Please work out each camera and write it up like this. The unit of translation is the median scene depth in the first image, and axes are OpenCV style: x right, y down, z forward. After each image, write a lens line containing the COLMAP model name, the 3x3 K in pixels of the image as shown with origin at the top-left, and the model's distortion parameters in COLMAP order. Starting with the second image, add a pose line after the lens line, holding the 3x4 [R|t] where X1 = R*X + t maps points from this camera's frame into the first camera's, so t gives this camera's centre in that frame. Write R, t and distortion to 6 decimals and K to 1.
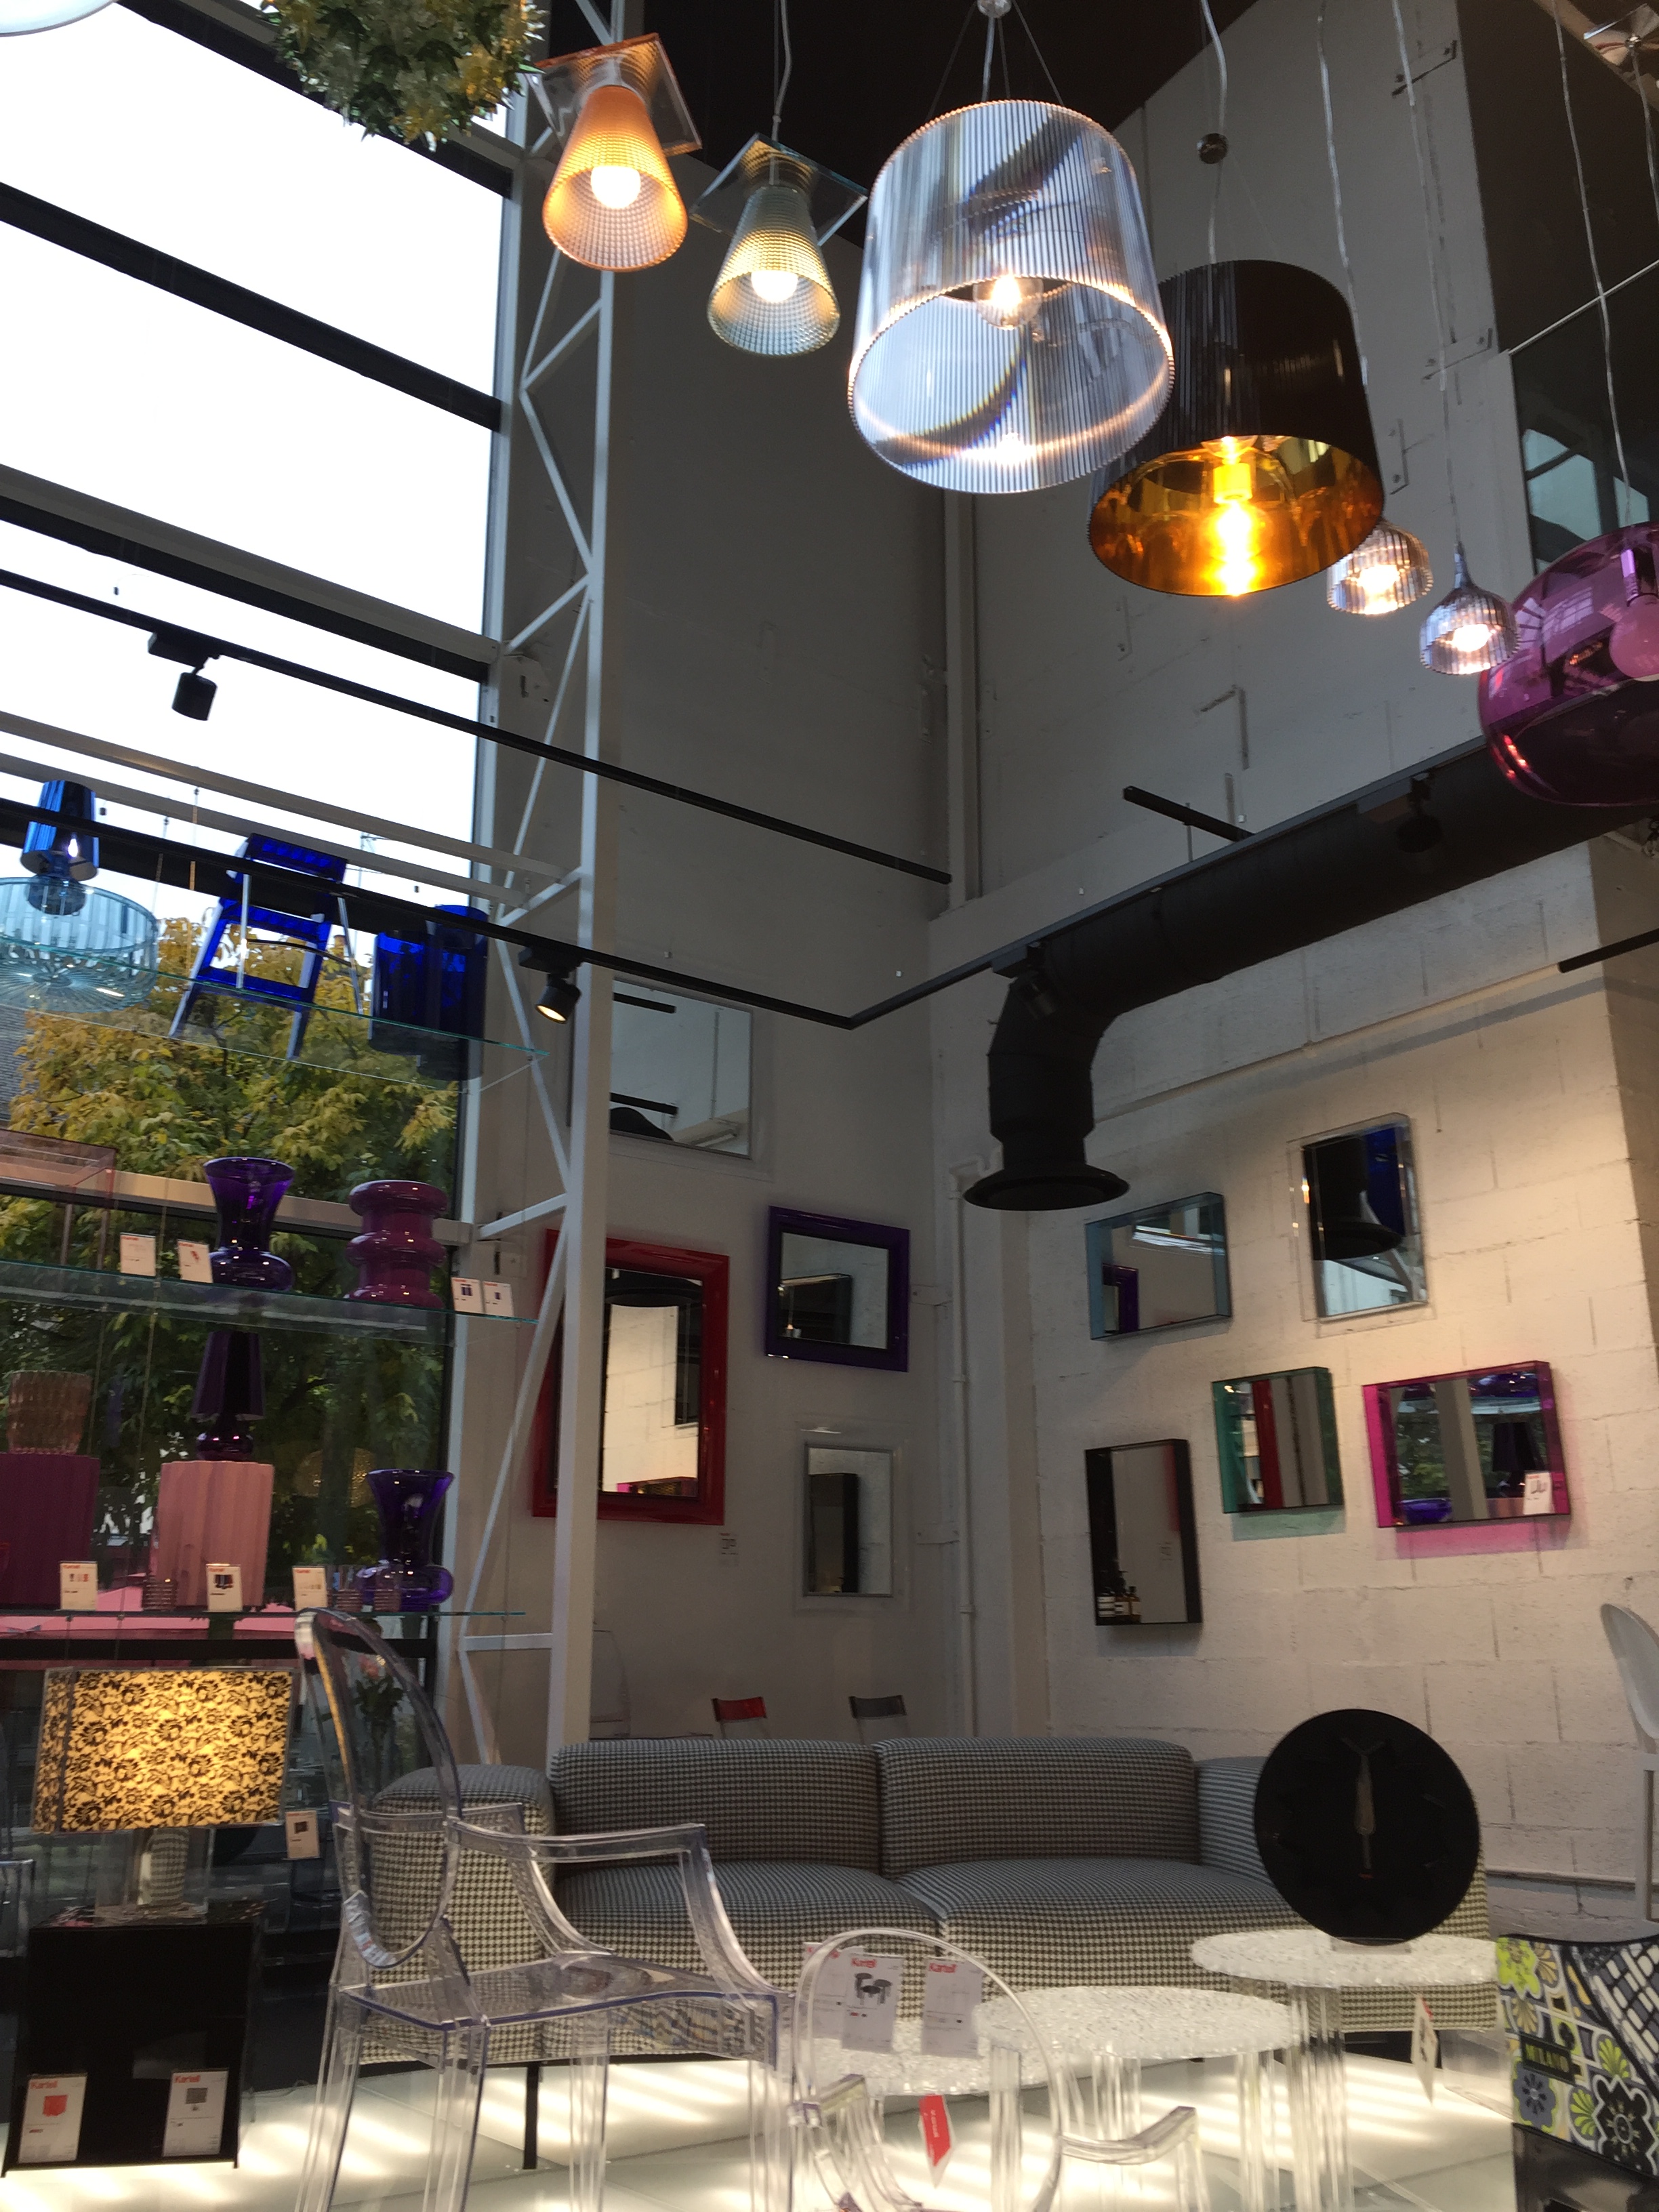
lens RADIAL K [[1897.1, 0, 835.0], [0, 1897.1, 1105.9], [0, 0, 1]] dist [0.056272, -0.035790]
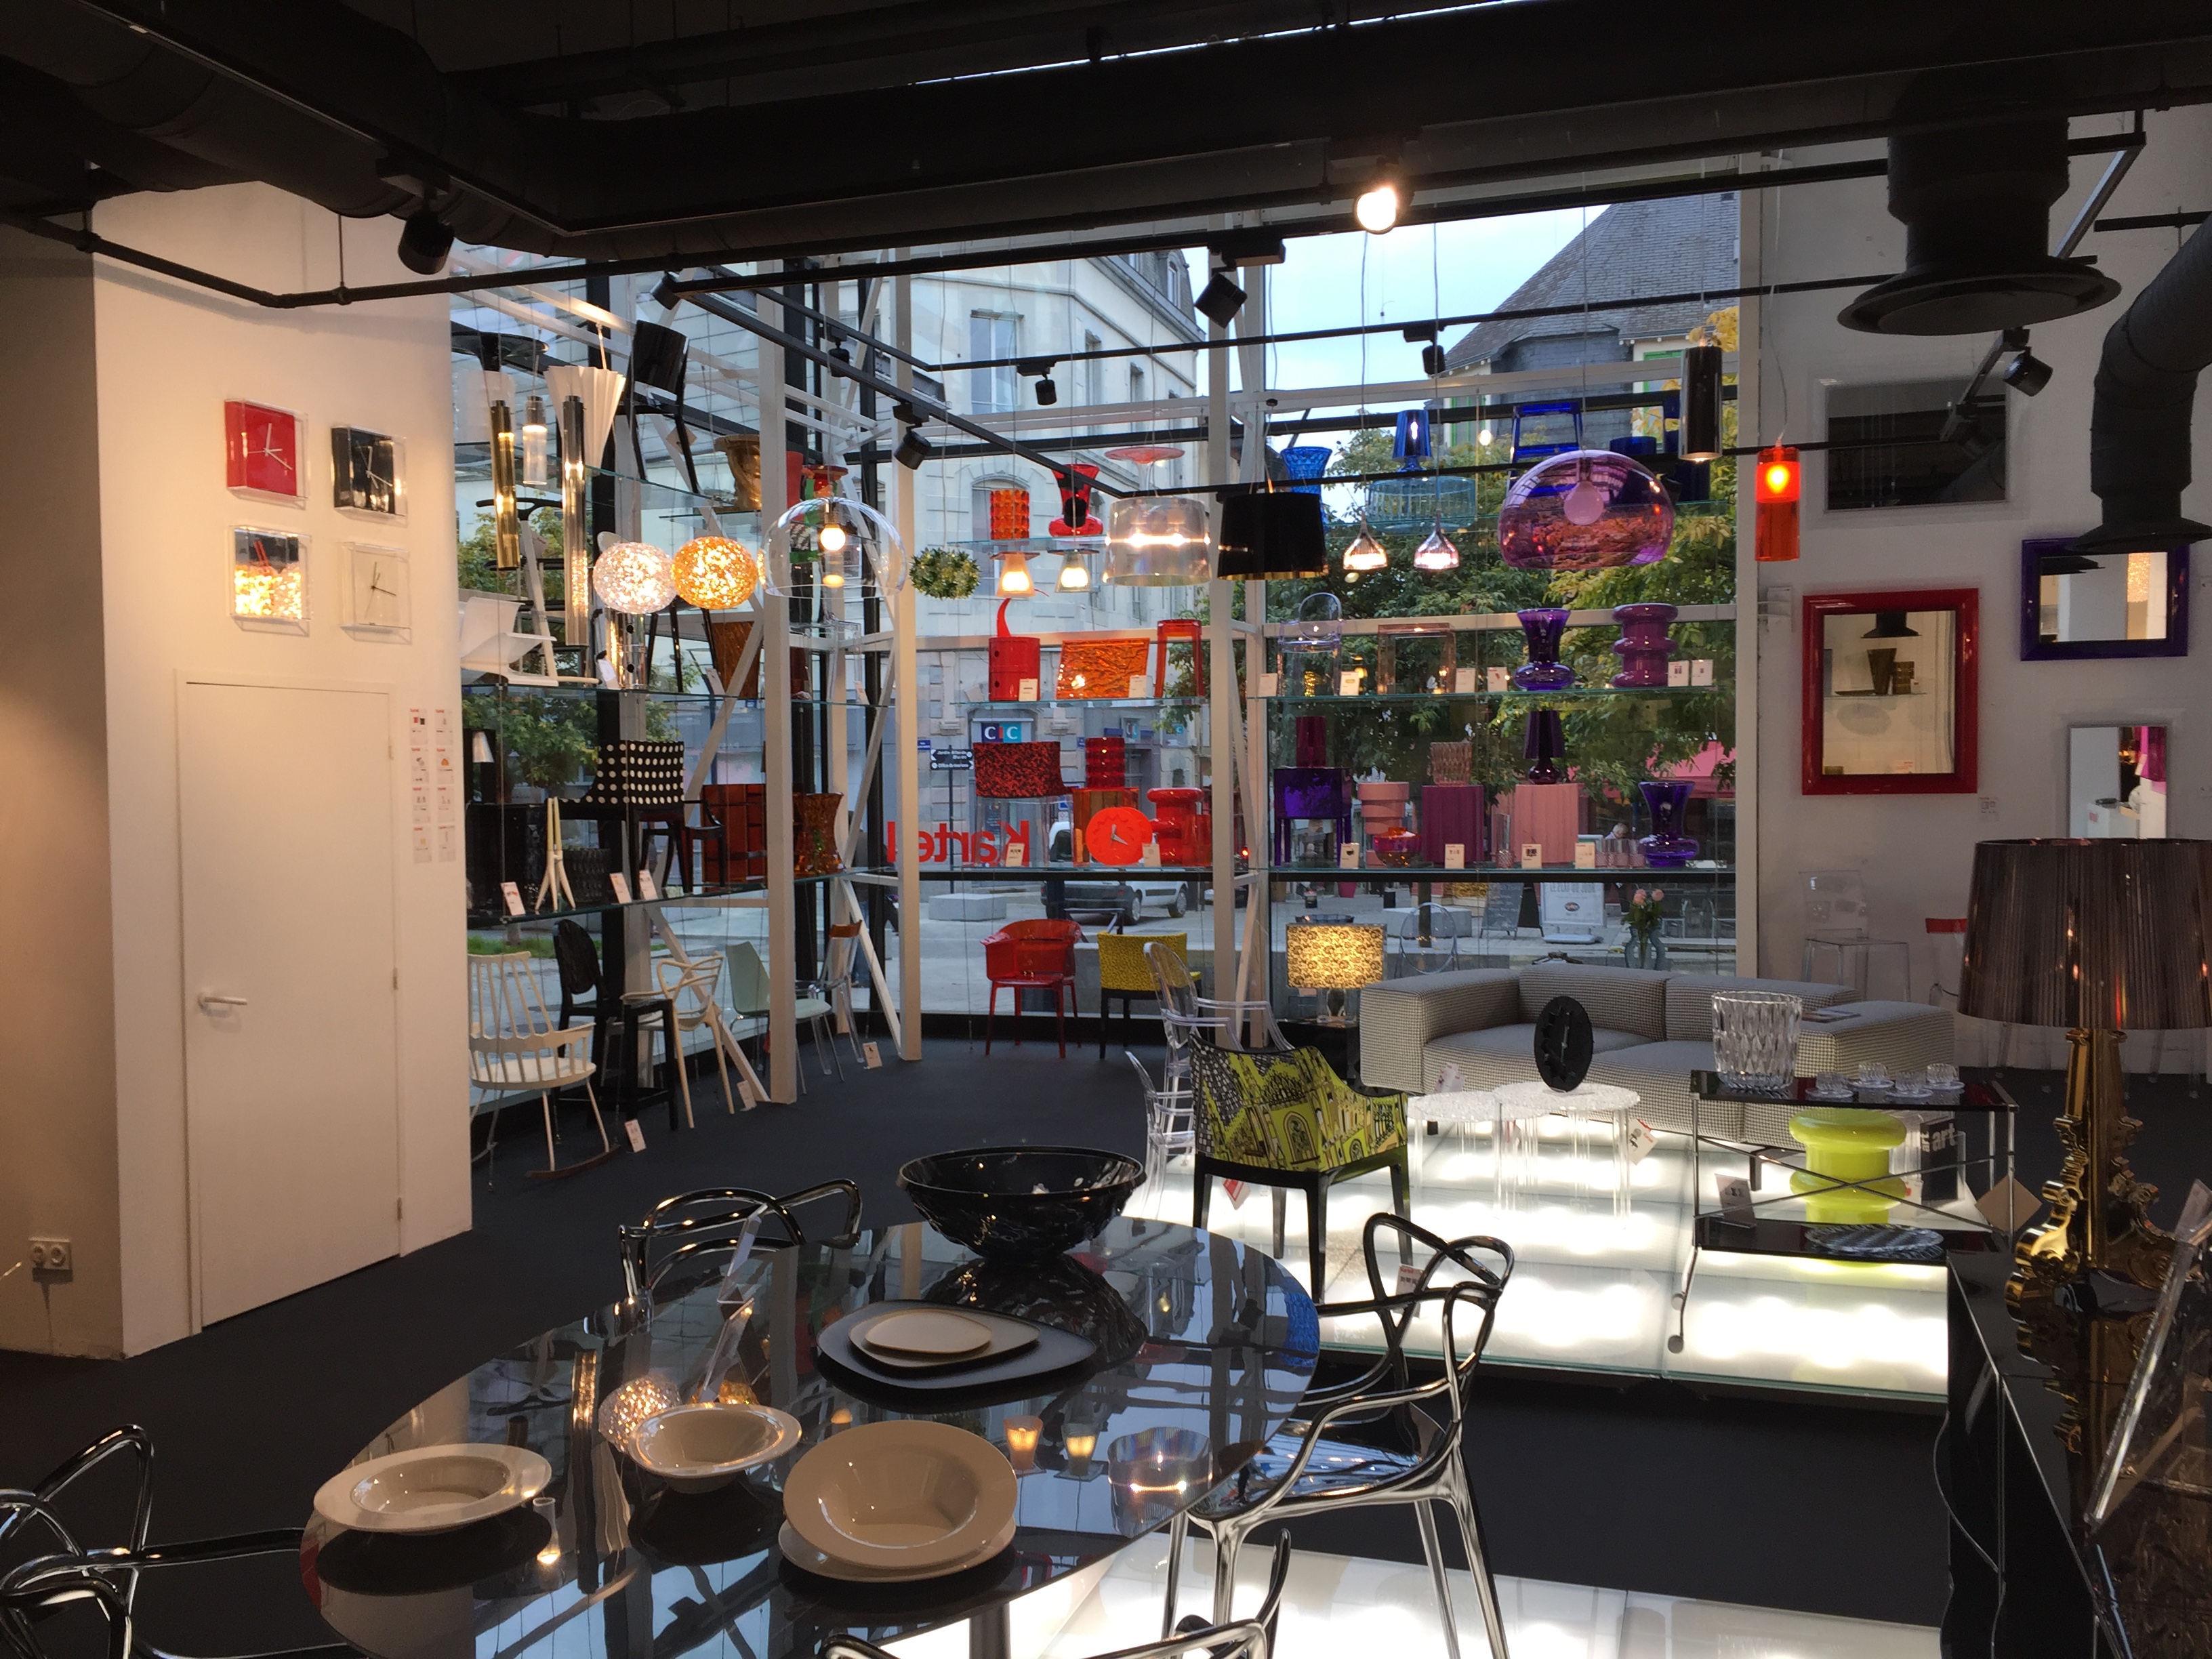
lens RADIAL K [[1897.1, 0, 1104.5], [0, 1897.1, 831.7], [0, 0, 1]] dist [0.056272, -0.035790]
pose [[0.551744, 0.022314, -0.833715, 0.984257], [0.251831, 0.948525, 0.192046, -0.225535], [0.795085, -0.315915, 0.517723, -0.262472]]
